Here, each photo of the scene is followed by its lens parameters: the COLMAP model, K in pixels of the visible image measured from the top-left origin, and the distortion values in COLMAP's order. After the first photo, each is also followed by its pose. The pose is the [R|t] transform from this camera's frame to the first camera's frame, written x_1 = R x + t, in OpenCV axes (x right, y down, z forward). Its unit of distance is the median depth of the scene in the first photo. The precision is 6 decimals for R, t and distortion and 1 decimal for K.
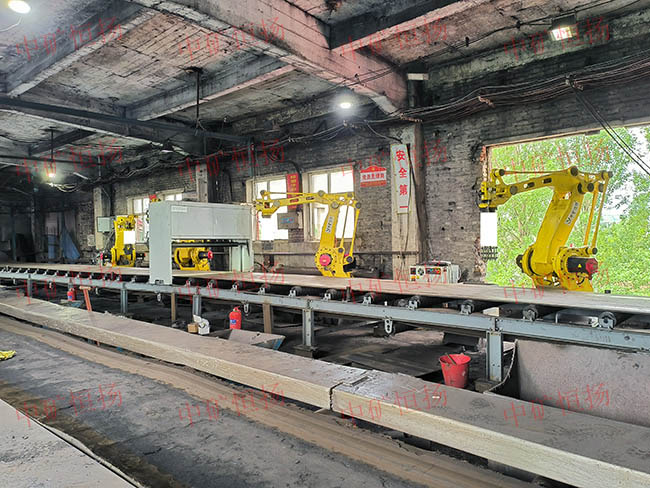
lens RADIAL K [[502.5, 0, 329.0], [0, 502.5, 239.6], [0, 0, 1]] dist [0.019661, 0.041689]
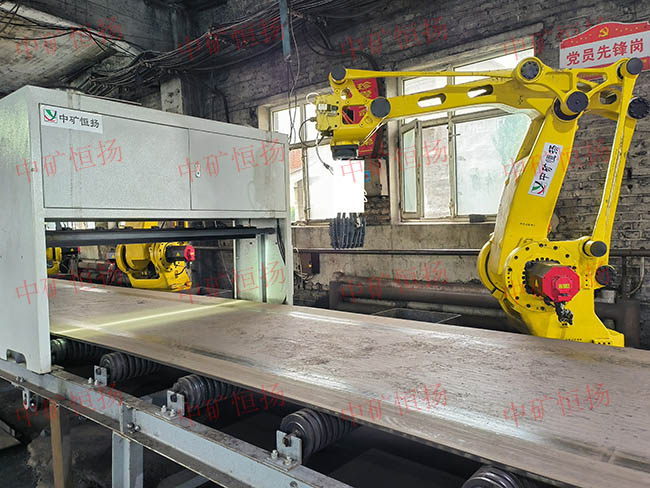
lens RADIAL K [[502.5, 0, 321.6], [0, 502.5, 243.7], [0, 0, 1]] dist [0.019661, 0.041689]
pose [[0.999900, -0.010640, 0.009307, -0.112050], [0.010267, 0.999176, 0.039263, 0.002979], [-0.009717, -0.039164, 0.999186, 0.507841]]
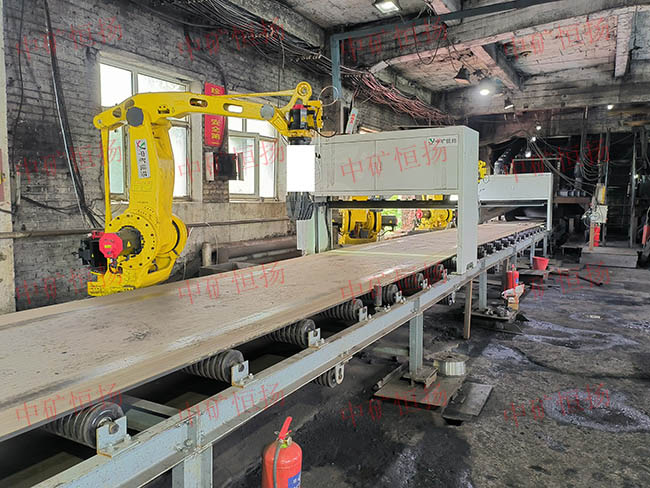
lens RADIAL K [[502.5, 0, 324.4], [0, 502.5, 242.4], [0, 0, 1]] dist [0.019661, 0.041689]
pose [[-0.222476, -0.056832, 0.973280, -0.650675], [0.024617, 0.997654, 0.063882, 0.016357], [-0.974627, 0.038172, -0.220555, 0.970612]]
